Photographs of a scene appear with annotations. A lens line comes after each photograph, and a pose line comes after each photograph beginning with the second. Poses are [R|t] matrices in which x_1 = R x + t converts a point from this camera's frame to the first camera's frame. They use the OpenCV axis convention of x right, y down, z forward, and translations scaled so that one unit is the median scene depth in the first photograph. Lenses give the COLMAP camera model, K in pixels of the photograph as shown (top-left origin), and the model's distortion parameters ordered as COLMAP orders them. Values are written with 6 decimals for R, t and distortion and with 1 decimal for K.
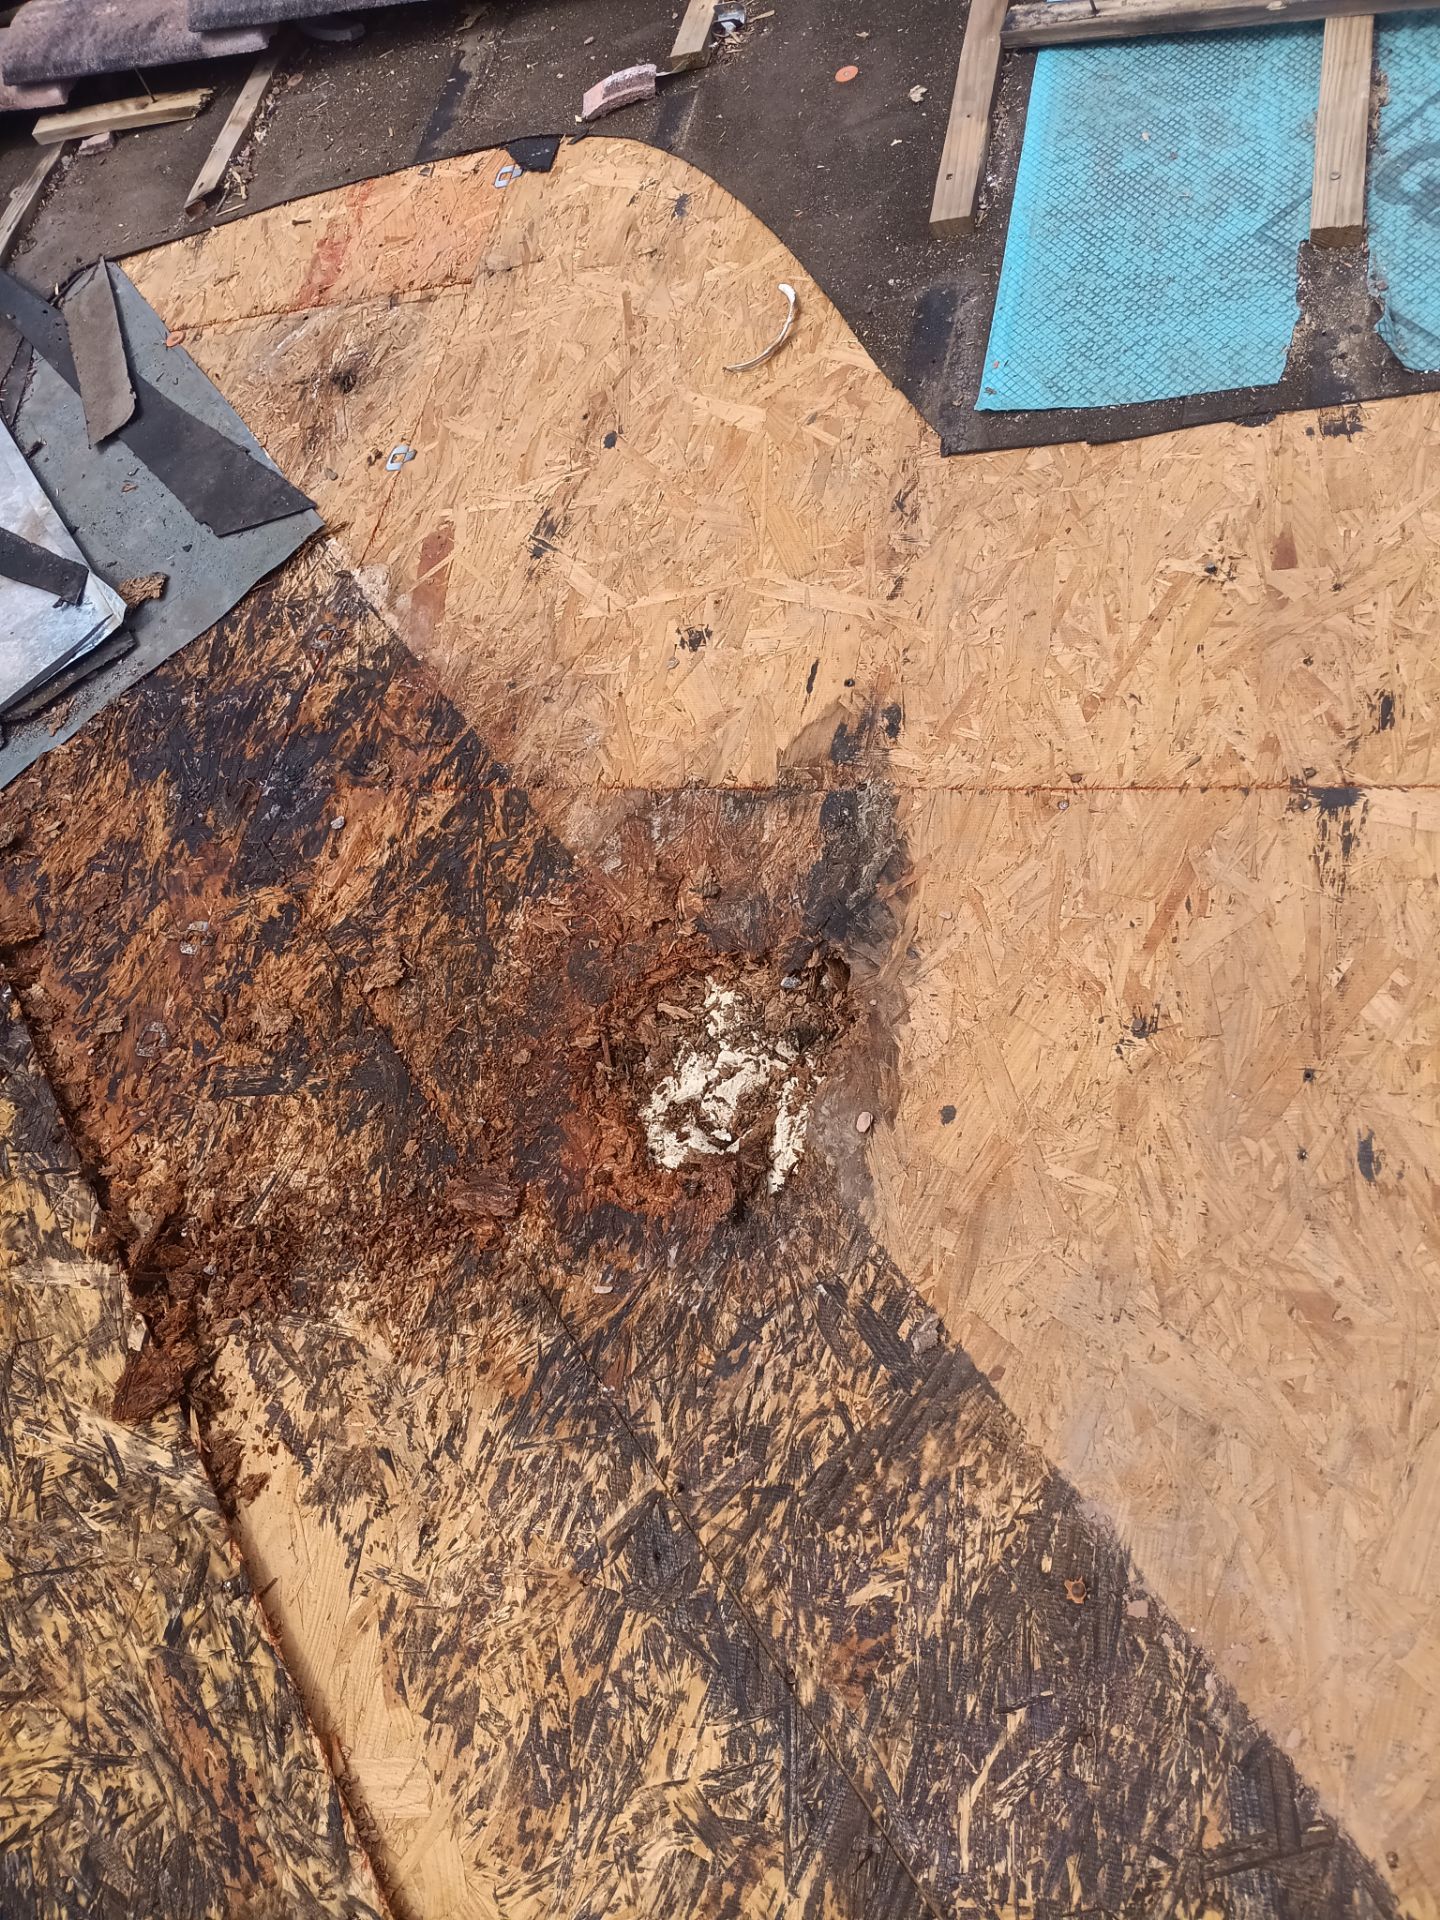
lens RADIAL K [[1456.1, 0, 715.7], [0, 1456.1, 952.9], [0, 0, 1]] dist [0.098128, -0.226782]
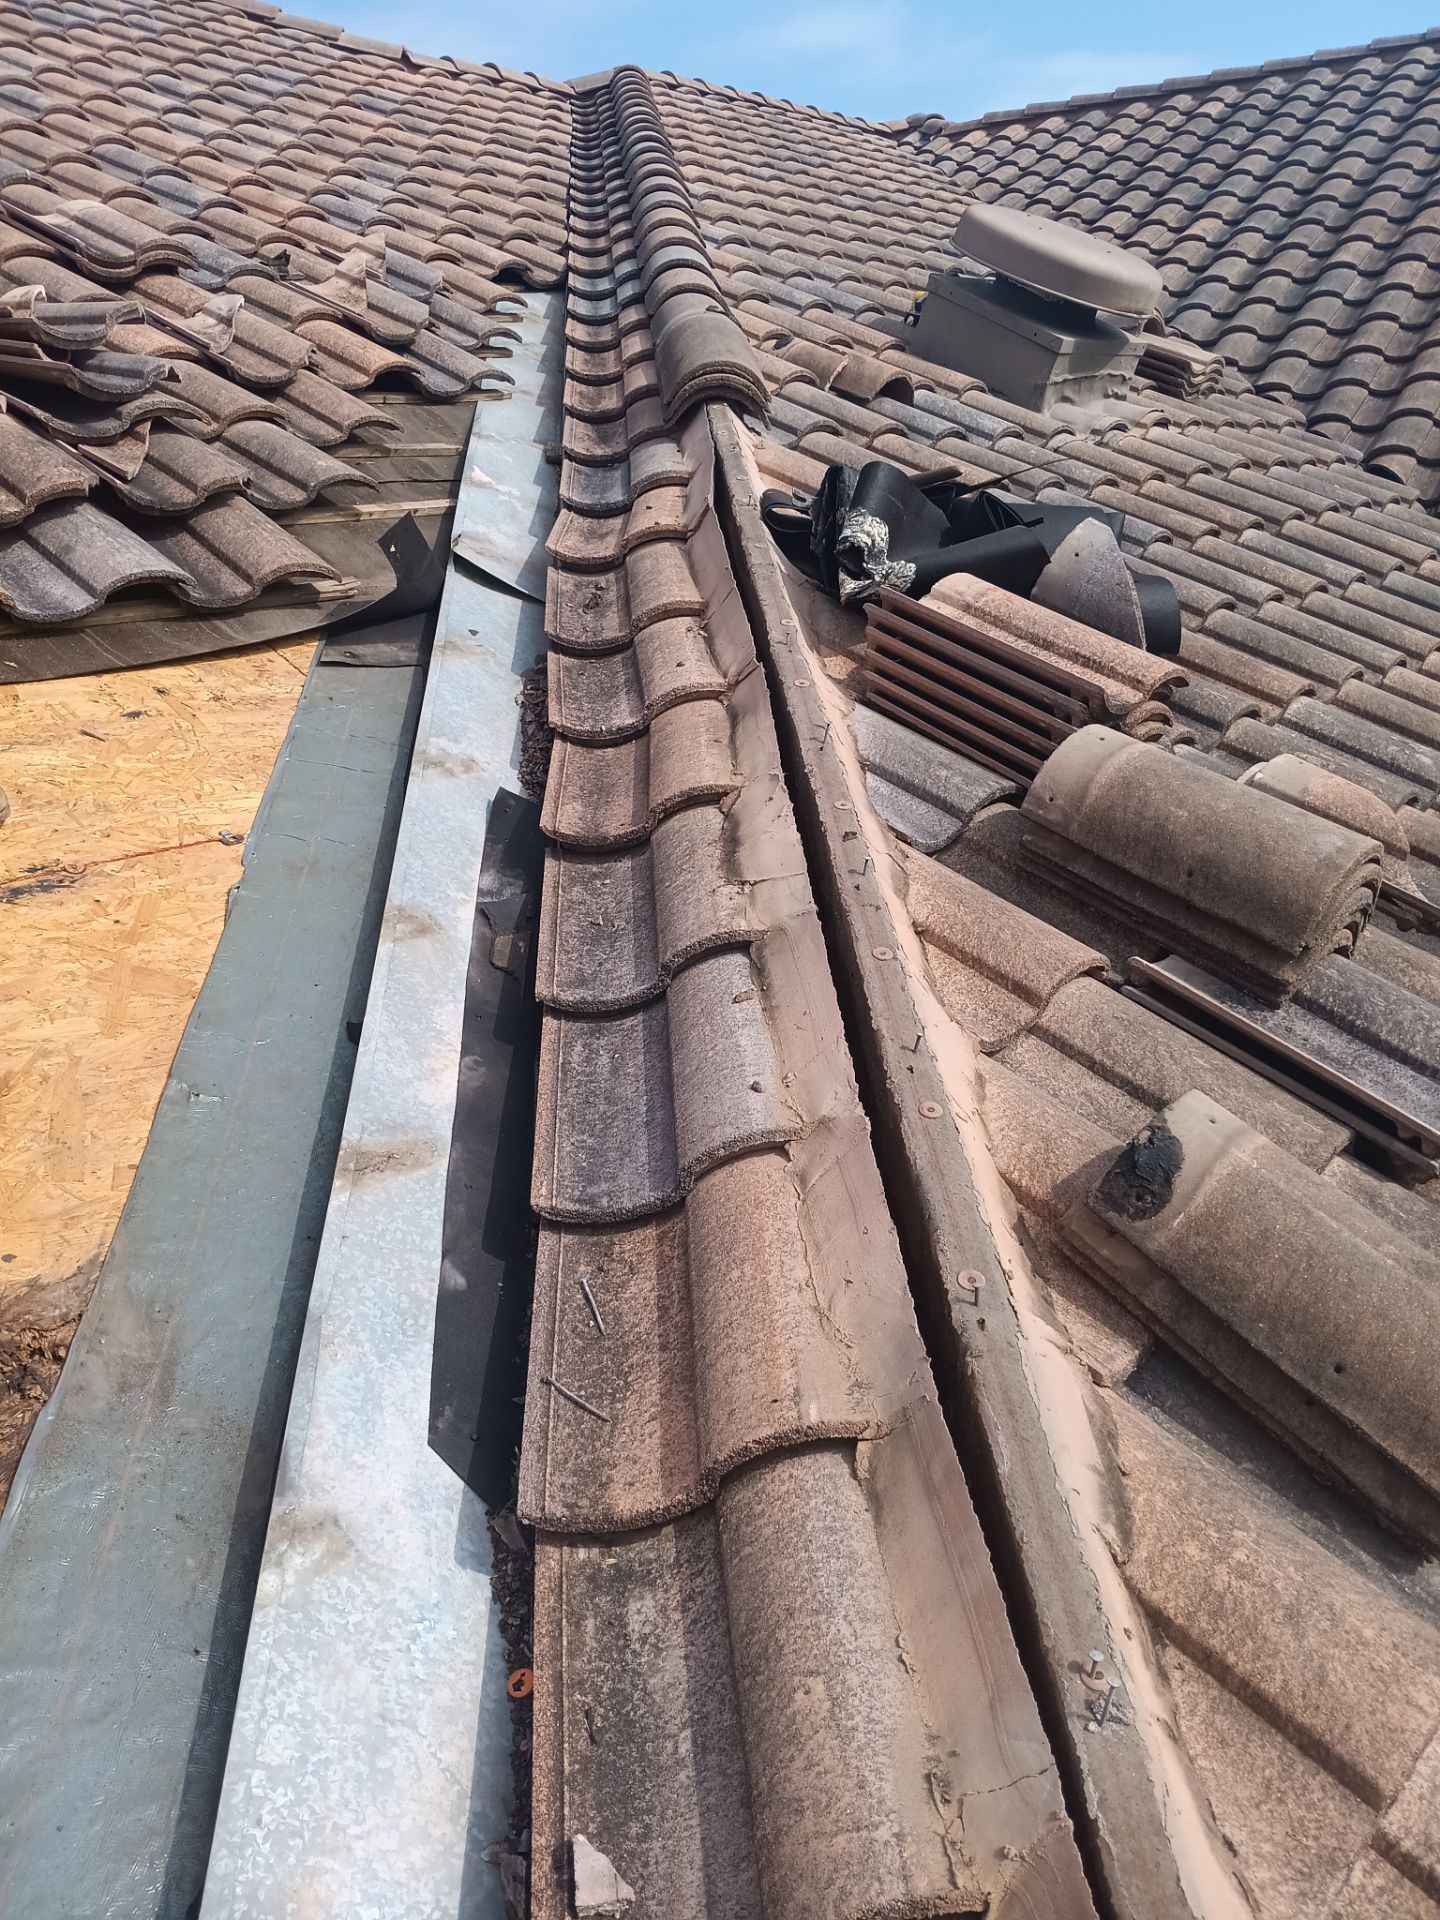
lens RADIAL K [[1456.1, 0, 715.7], [0, 1456.1, 952.9], [0, 0, 1]] dist [0.098128, -0.226782]
pose [[-0.881300, -0.187802, 0.433637, -0.911046], [0.415848, 0.127653, 0.900431, -0.834633], [-0.224458, 0.973876, -0.034403, 0.499821]]
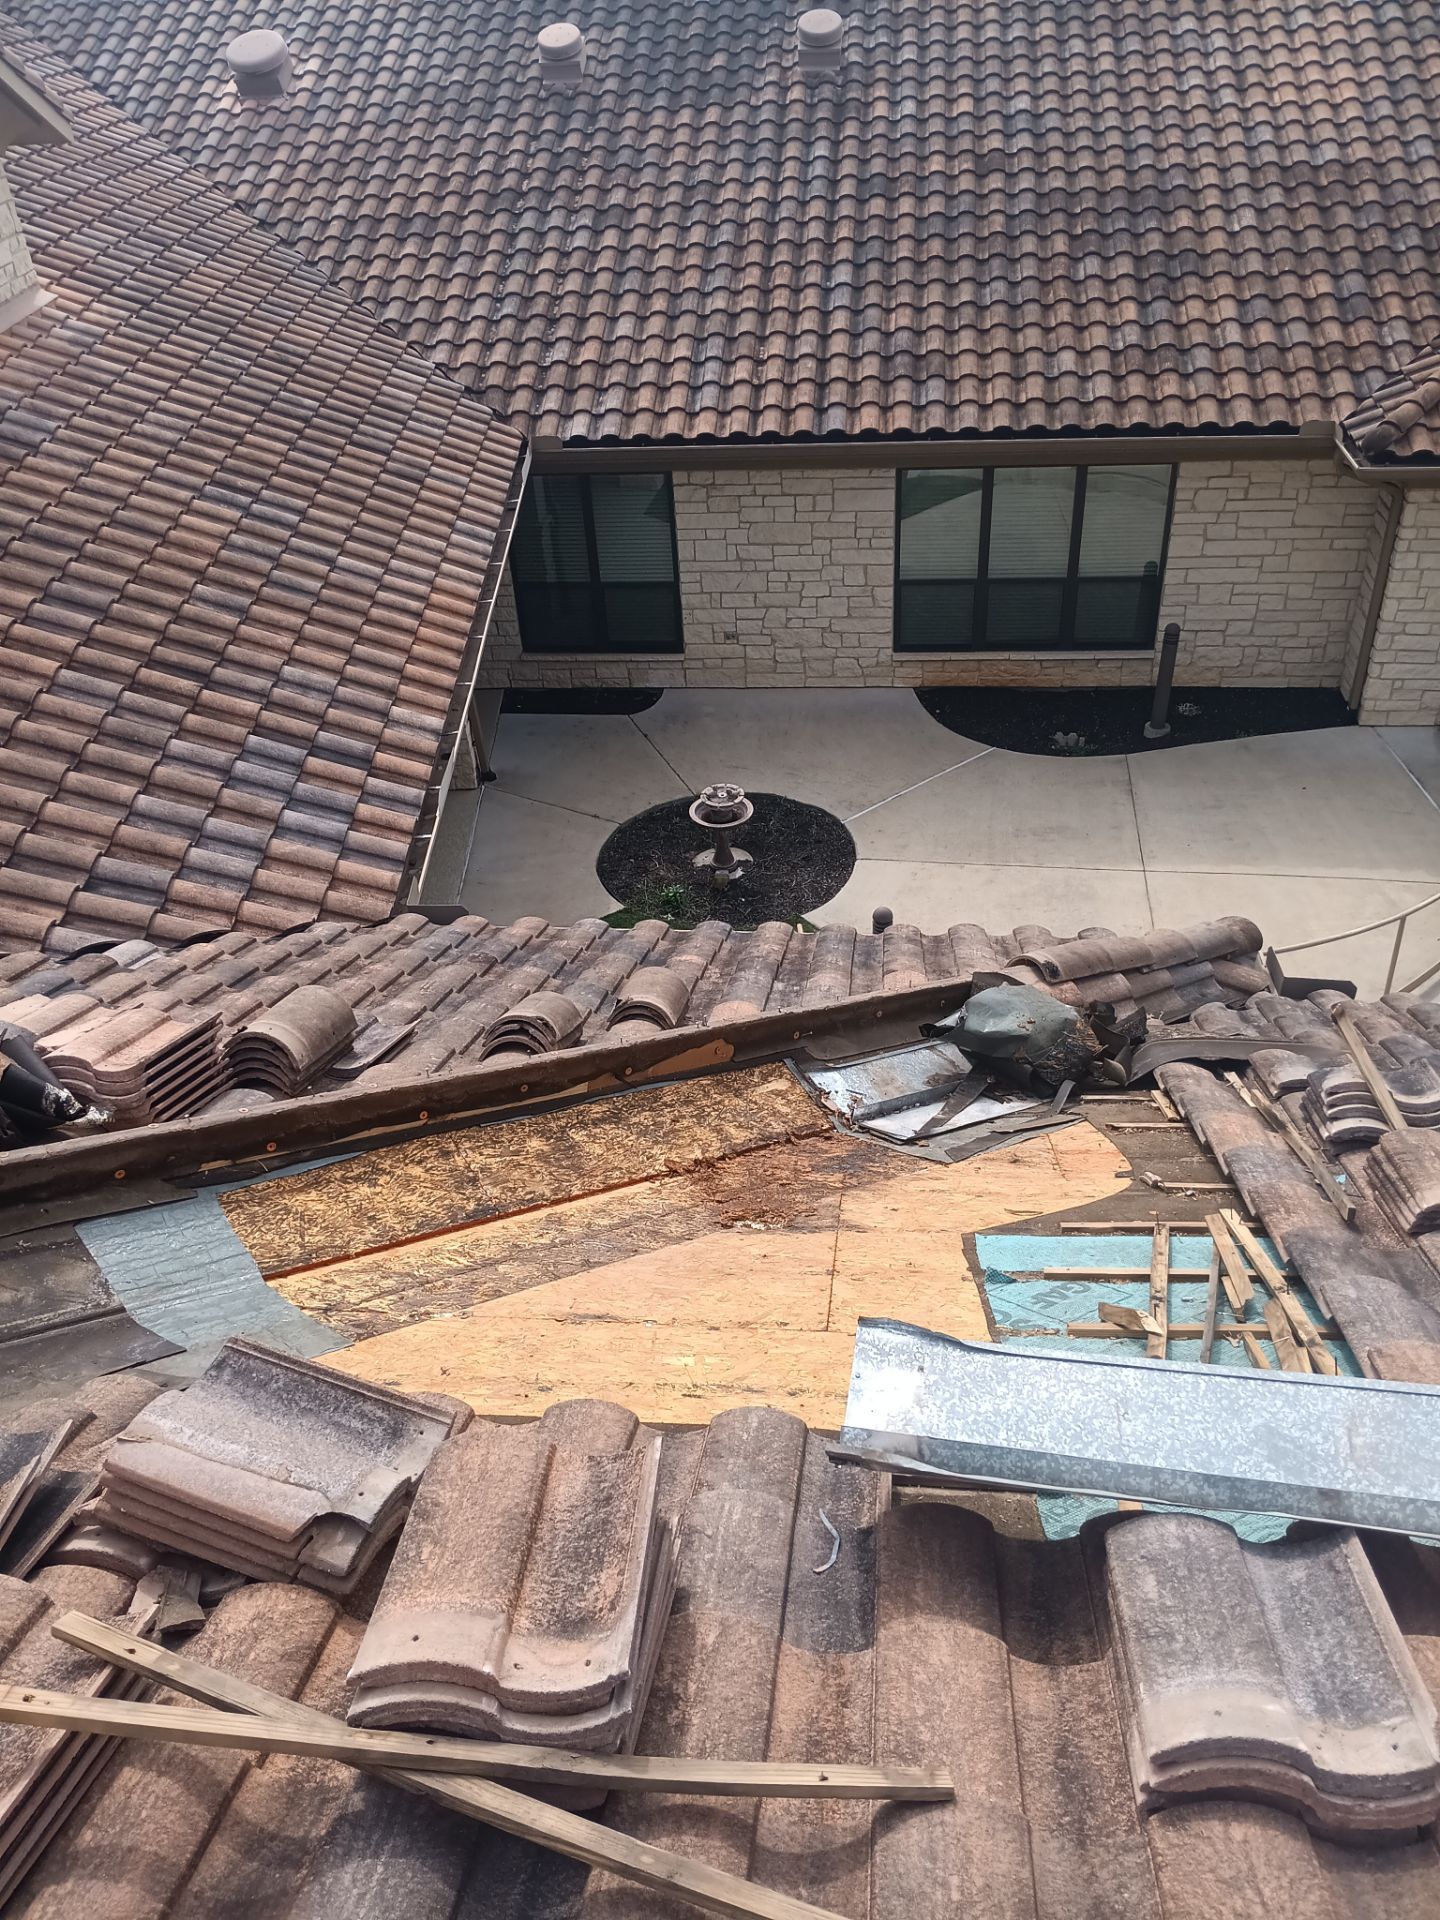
lens RADIAL K [[1466.9, 0, 721.6], [0, 1466.9, 932.0], [0, 0, 1]] dist [0.117915, -0.267441]
pose [[0.112471, 0.465824, -0.877701, 2.877529], [-0.880734, 0.455706, 0.128998, -0.652929], [0.460064, 0.758512, 0.461521, -1.352853]]
